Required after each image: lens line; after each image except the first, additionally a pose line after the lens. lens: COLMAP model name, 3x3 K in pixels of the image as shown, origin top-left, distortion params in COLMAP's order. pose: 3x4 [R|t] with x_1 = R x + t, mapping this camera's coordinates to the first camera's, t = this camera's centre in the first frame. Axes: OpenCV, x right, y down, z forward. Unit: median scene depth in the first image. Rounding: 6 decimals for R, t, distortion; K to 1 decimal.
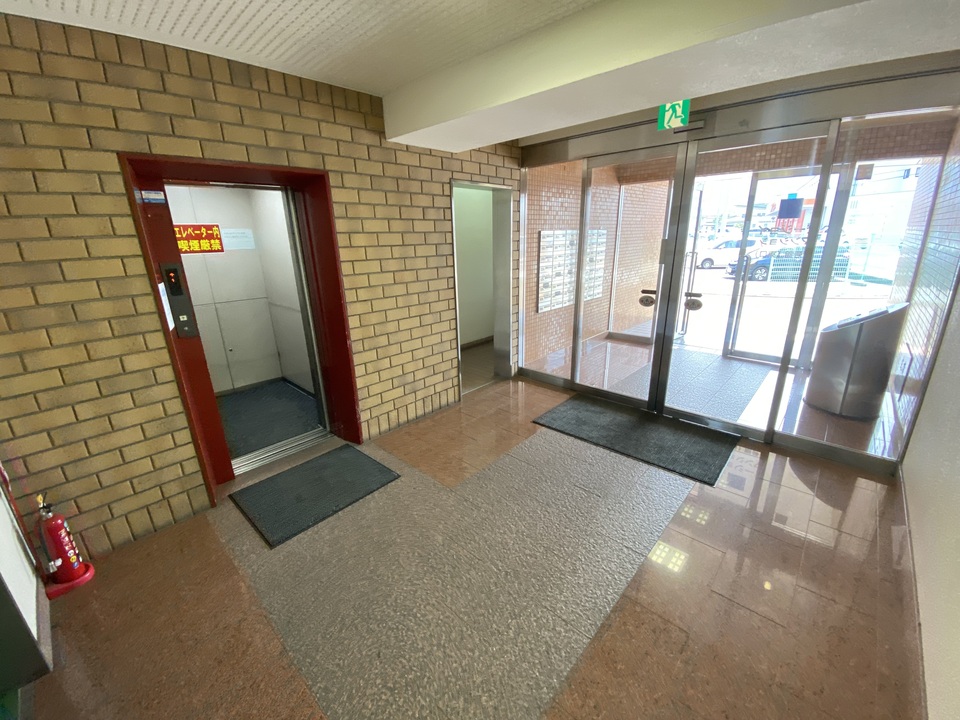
lens RADIAL K [[388.1, 0, 480.0], [0, 388.1, 360.0], [0, 0, 1]] dist [-0.017444, -0.007208]
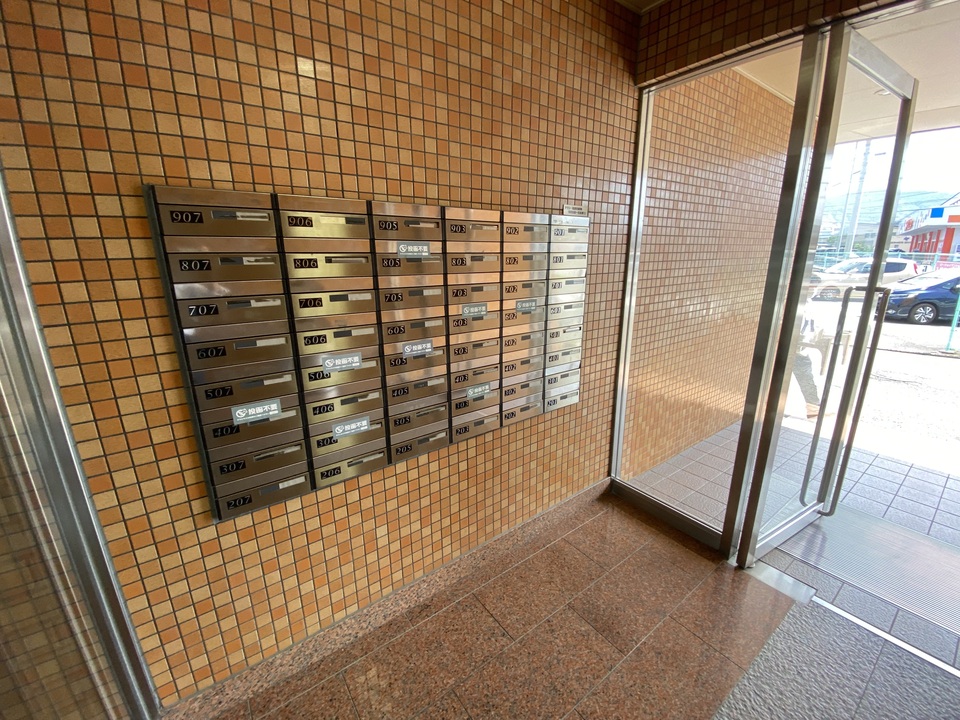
lens RADIAL K [[388.1, 0, 480.0], [0, 388.1, 360.0], [0, 0, 1]] dist [-0.017444, -0.007208]
pose [[0.982306, 0.061748, -0.176814, 0.163896], [-0.069192, 0.996945, -0.036240, -0.105930], [0.174036, 0.047833, 0.983577, 0.359773]]
